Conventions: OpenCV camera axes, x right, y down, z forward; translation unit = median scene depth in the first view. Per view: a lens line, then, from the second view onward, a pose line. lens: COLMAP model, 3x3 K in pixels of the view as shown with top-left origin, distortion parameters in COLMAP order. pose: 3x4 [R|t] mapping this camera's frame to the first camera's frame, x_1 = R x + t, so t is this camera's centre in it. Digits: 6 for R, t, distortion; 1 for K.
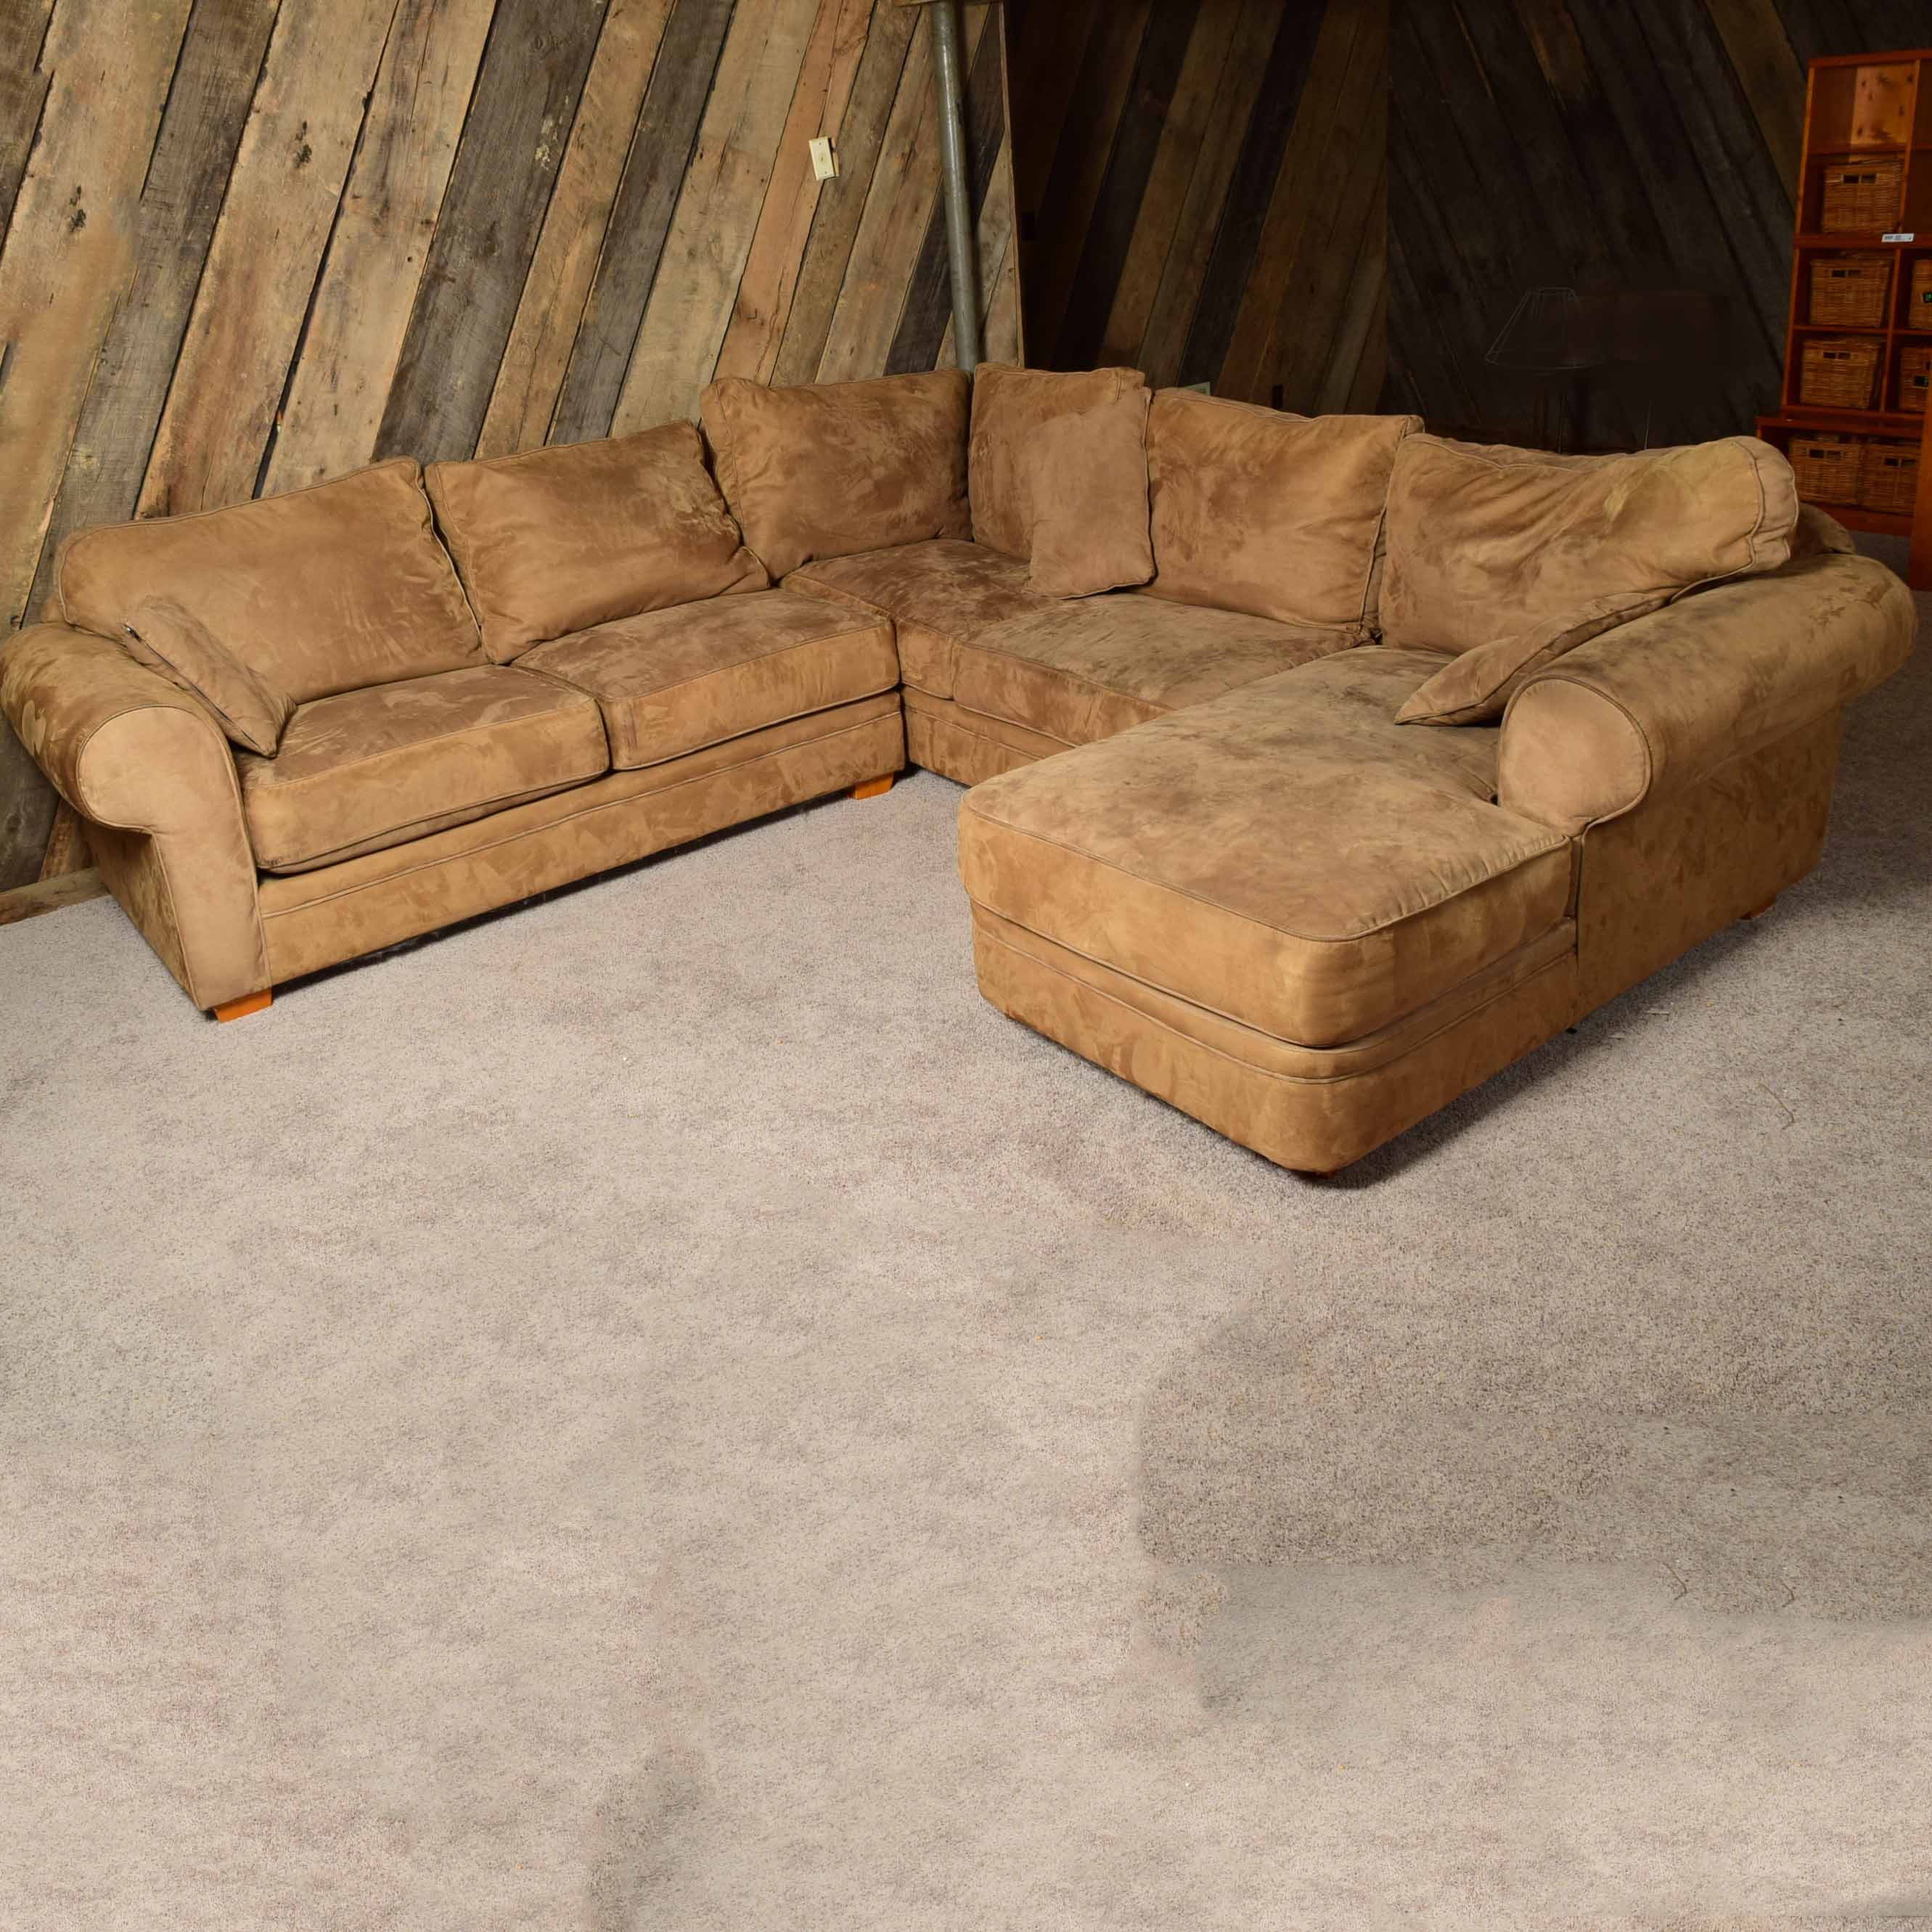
lens RADIAL K [[1681.0, 0, 907.0], [0, 1681.0, 710.9], [0, 0, 1]] dist [-0.018739, 0.007750]
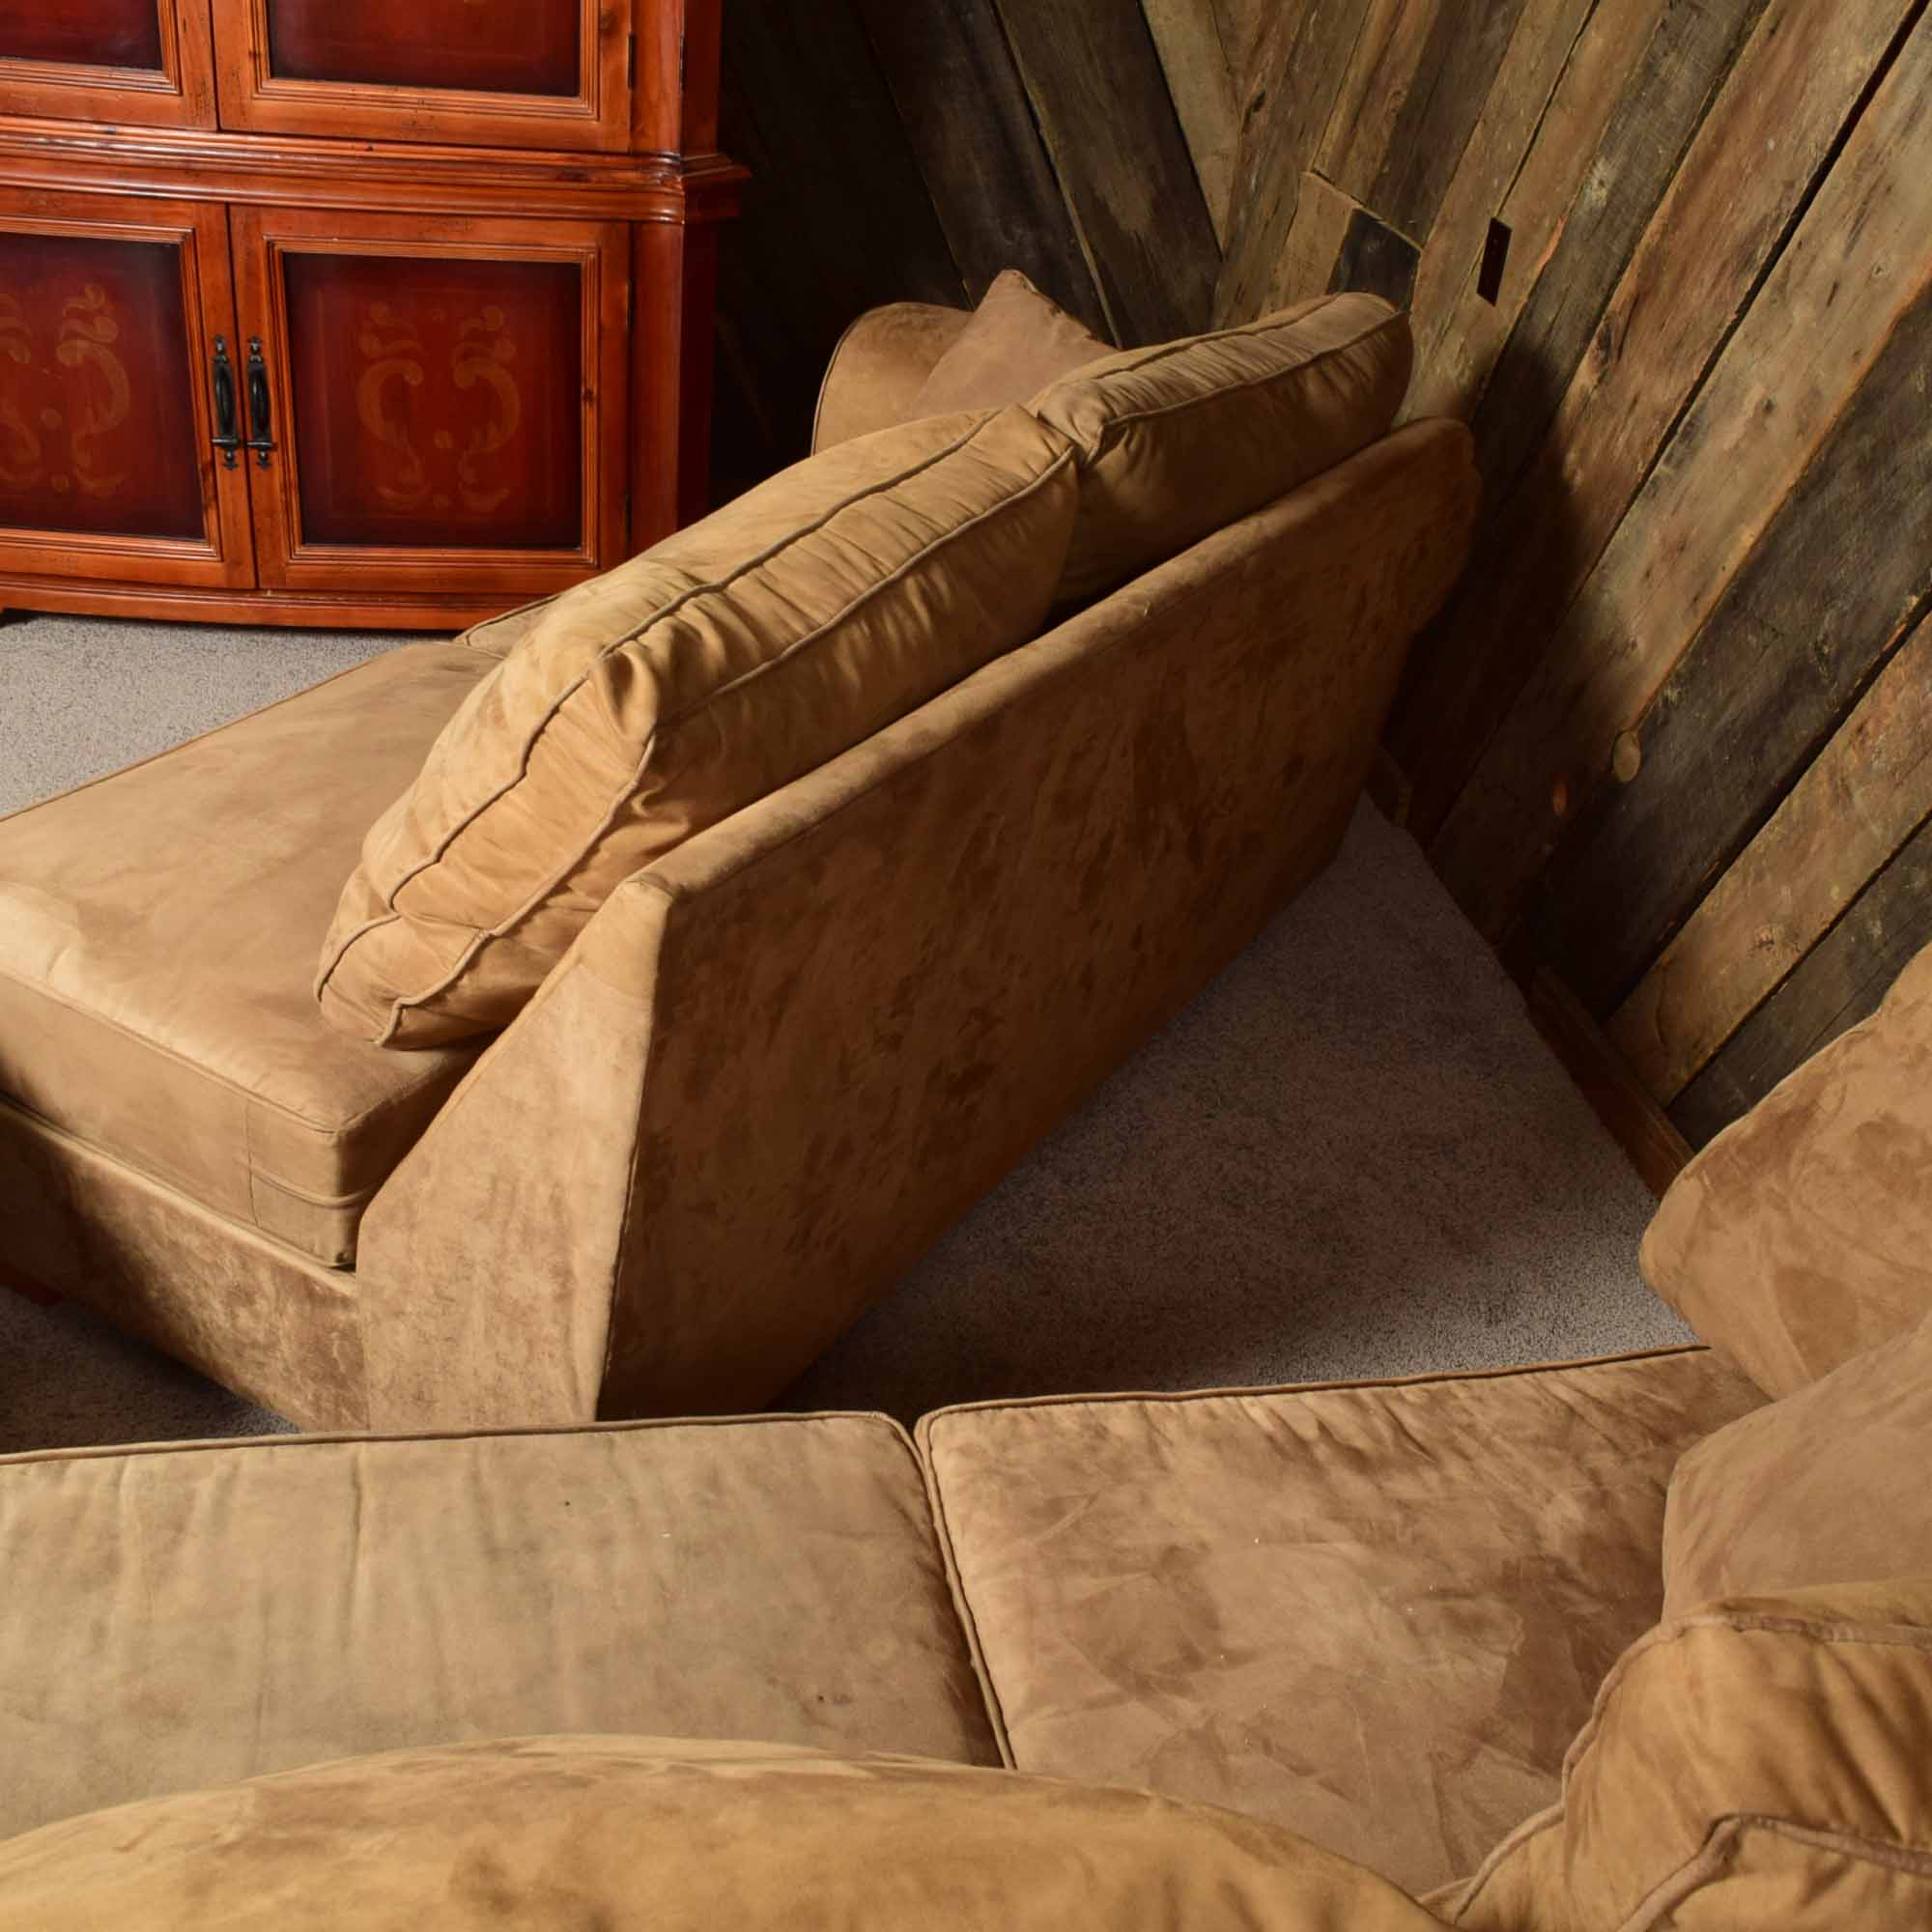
lens RADIAL K [[2253.8, 0, 959.4], [0, 2253.8, 948.7], [0, 0, 1]] dist [-0.022363, 0.014800]
pose [[-0.438352, 0.490880, -0.752917, 0.275219], [-0.353260, 0.676180, 0.646520, -0.353086], [0.826471, 0.549379, -0.122996, 0.953794]]
